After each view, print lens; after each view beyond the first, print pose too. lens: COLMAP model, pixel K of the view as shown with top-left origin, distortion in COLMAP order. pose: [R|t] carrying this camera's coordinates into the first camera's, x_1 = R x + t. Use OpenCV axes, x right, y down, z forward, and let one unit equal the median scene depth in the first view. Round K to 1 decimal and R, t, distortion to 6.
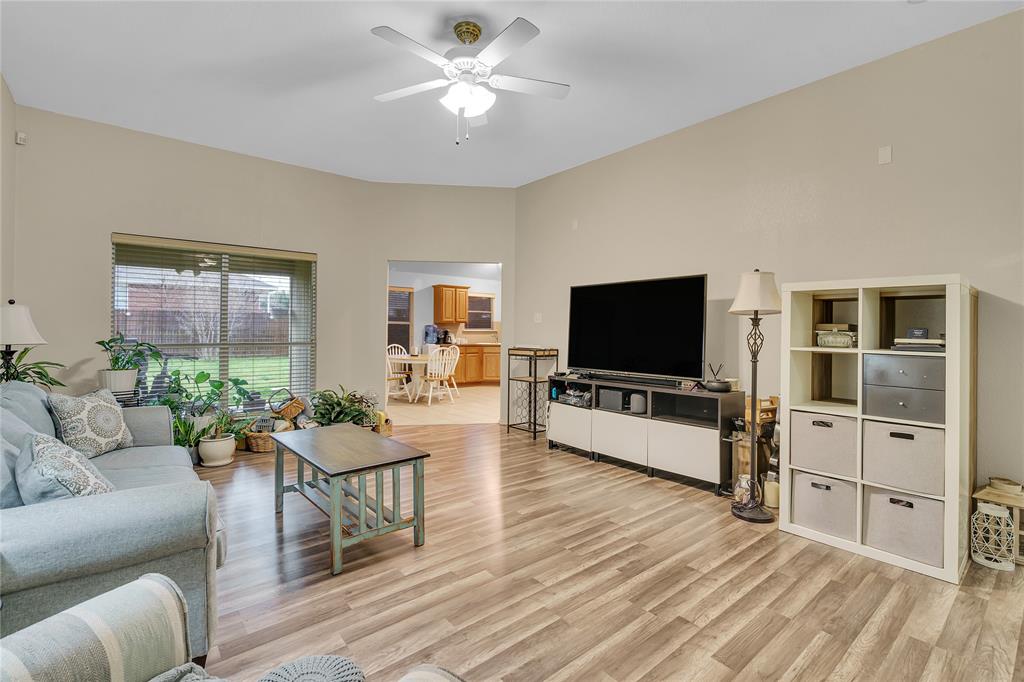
lens RADIAL K [[467.1, 0, 512.7], [0, 467.1, 331.7], [0, 0, 1]] dist [-0.002186, 0.001126]
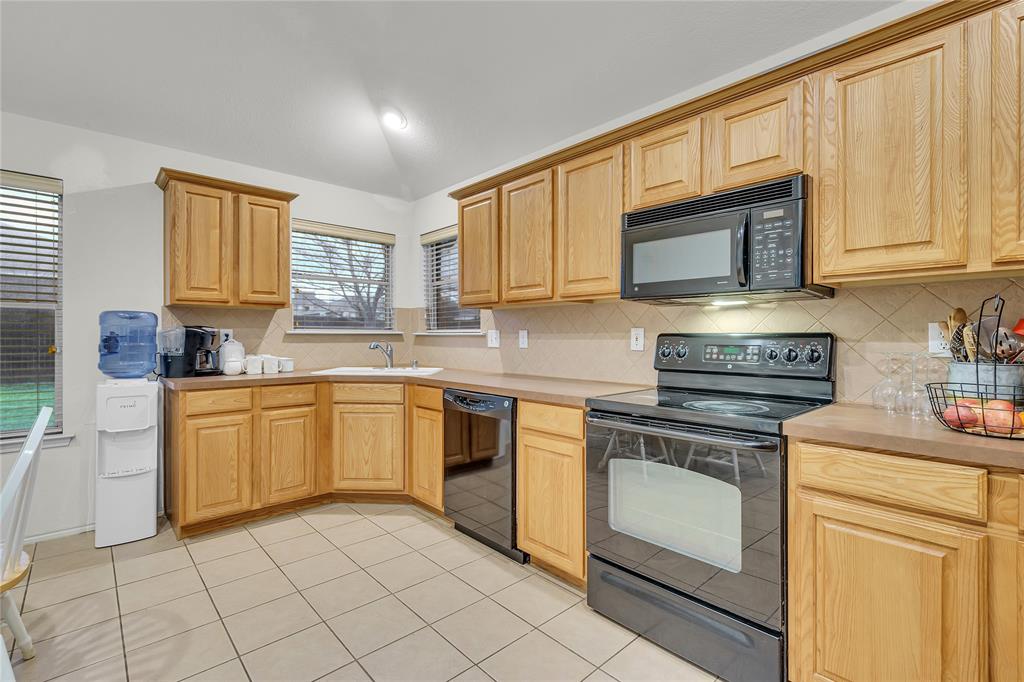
lens RADIAL K [[466.1, 0, 510.5], [0, 466.1, 335.3], [0, 0, 1]] dist [-0.003269, 0.000654]
pose [[0.998808, -0.004254, 0.048631, 0.094843], [0.004444, 0.999983, -0.003792, 0.004588], [-0.048614, 0.004003, 0.998810, 1.619959]]
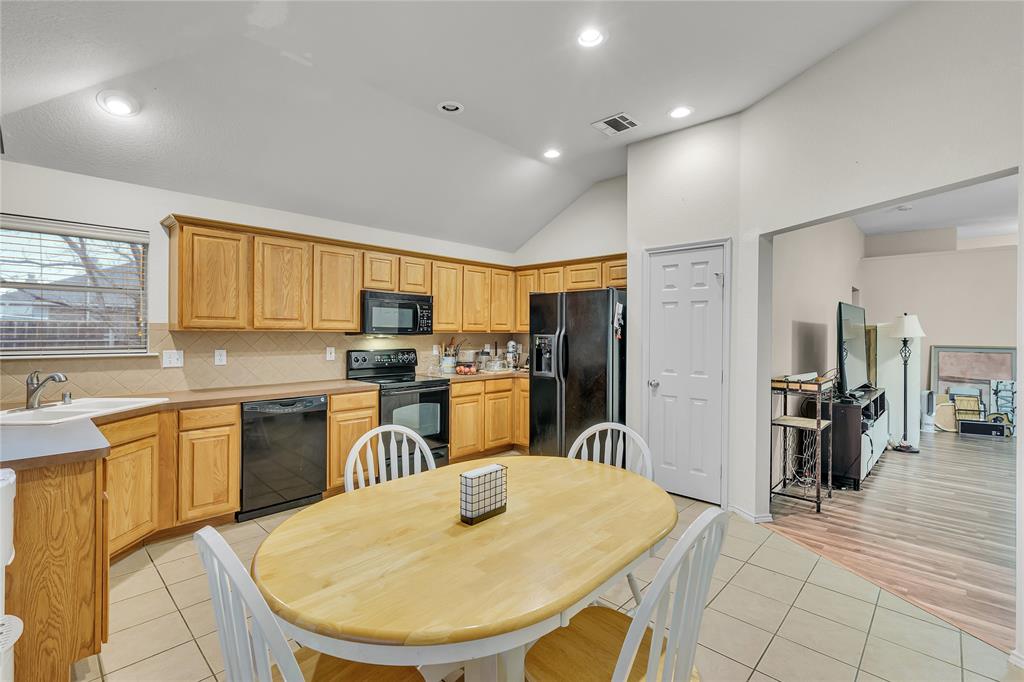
lens RADIAL K [[463.3, 0, 512.0], [0, 463.3, 334.4], [0, 0, 1]] dist [-0.000550, 0.000868]
pose [[-0.115664, -0.010132, 0.993237, -0.763947], [-0.004460, 0.999943, 0.009681, -0.045447], [-0.993278, -0.003310, -0.115703, 1.924160]]
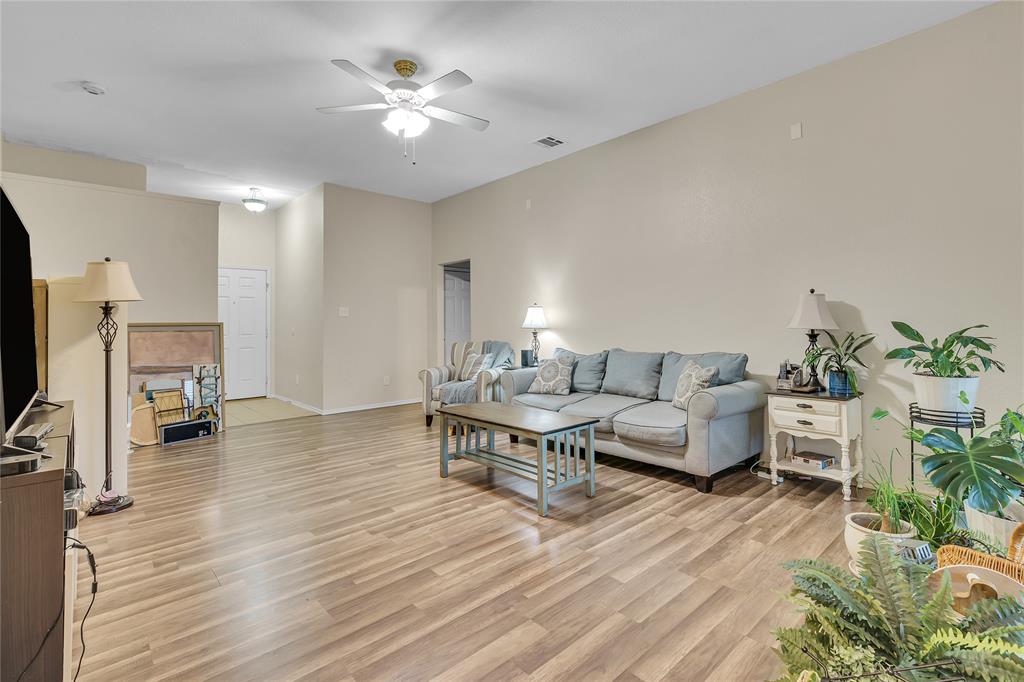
lens RADIAL K [[476.6, 0, 525.1], [0, 476.6, 314.2], [0, 0, 1]] dist [-0.000277, 0.000479]
pose [[-0.998128, 0.005560, -0.060907, -0.214962], [0.006560, 0.999847, -0.016234, 0.004954], [0.060807, -0.016604, -0.998011, 1.463349]]
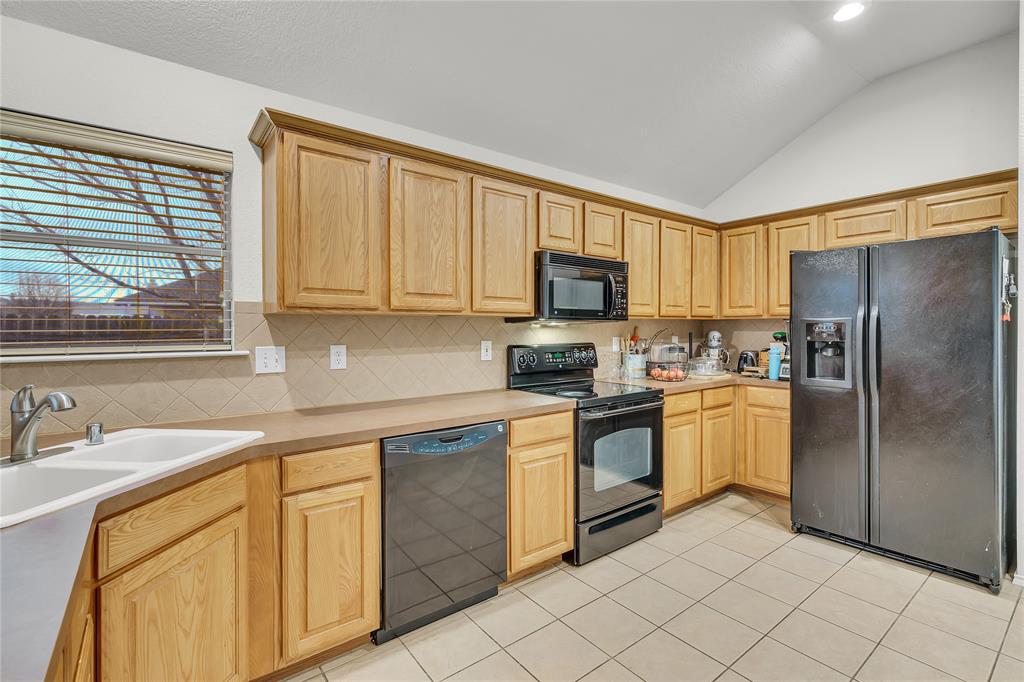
lens RADIAL K [[467.1, 0, 512.7], [0, 467.1, 331.7], [0, 0, 1]] dist [-0.002186, 0.001126]
pose [[0.035894, -0.013263, 0.999268, -0.387301], [0.006710, 0.999893, 0.013030, -0.027652], [-0.999333, 0.006238, 0.035979, 2.137725]]
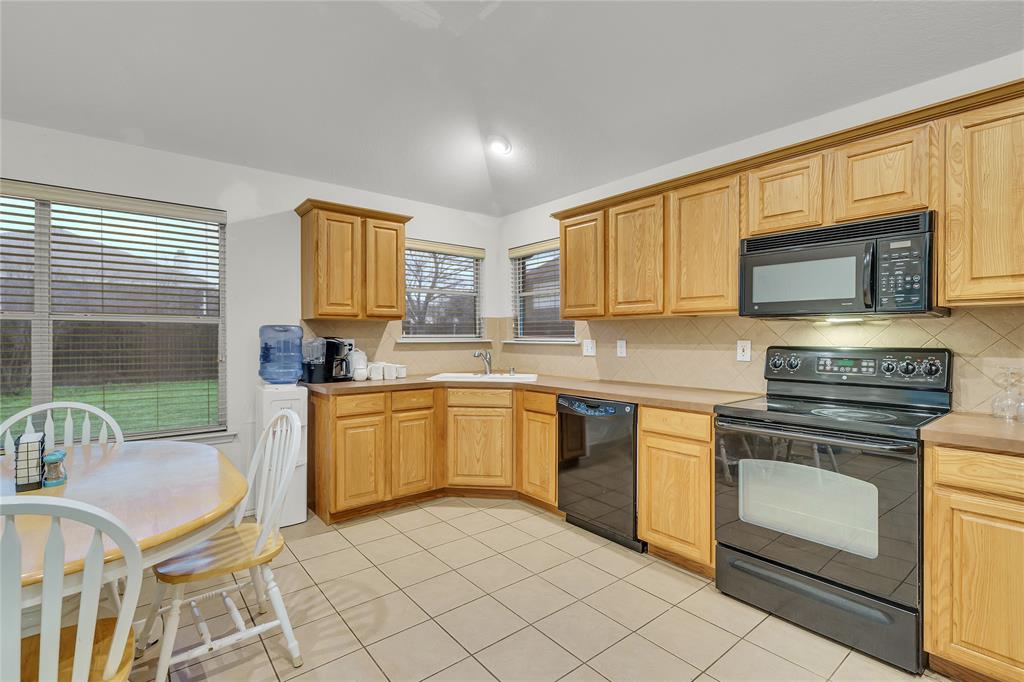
lens RADIAL K [[471.8, 0, 509.5], [0, 471.8, 339.0], [0, 0, 1]] dist [-0.002215, 0.000184]
pose [[0.999910, -0.004874, -0.012517, -0.030793], [0.004893, 0.999987, 0.001502, -0.010675], [0.012510, -0.001563, 0.999921, 1.547648]]
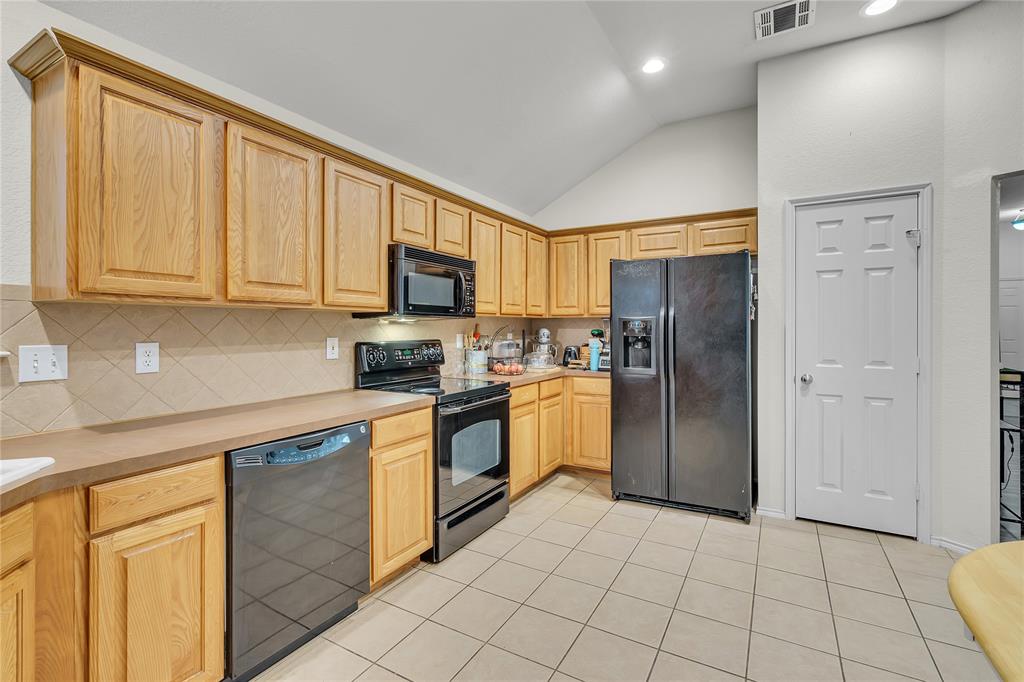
lens RADIAL K [[467.9, 0, 510.8], [0, 467.9, 327.9], [0, 0, 1]] dist [-0.002910, 0.000827]
pose [[-0.348161, -0.005332, 0.937419, -0.379935], [0.002842, 0.999973, 0.006744, -0.022533], [-0.937430, 0.005012, -0.348137, 2.193955]]
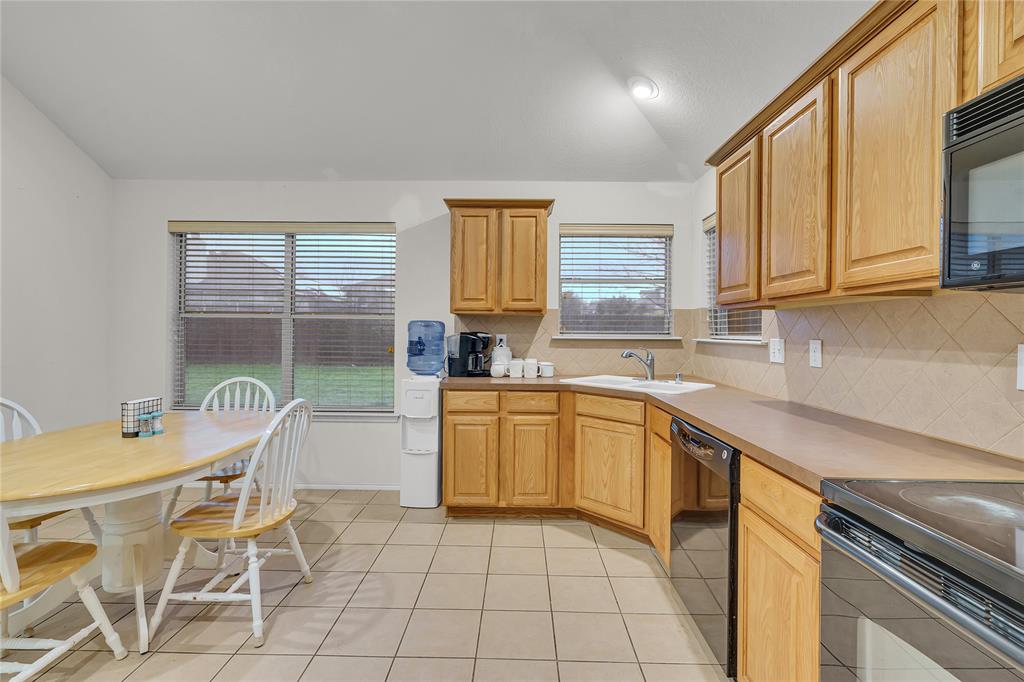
lens RADIAL K [[463.3, 0, 512.0], [0, 463.3, 334.4], [0, 0, 1]] dist [-0.000550, 0.000868]
pose [[0.758537, 0.004593, -0.651614, 0.226711], [-0.006425, 0.999979, -0.000431, -0.010191], [0.651599, 0.004514, 0.758550, 1.783151]]
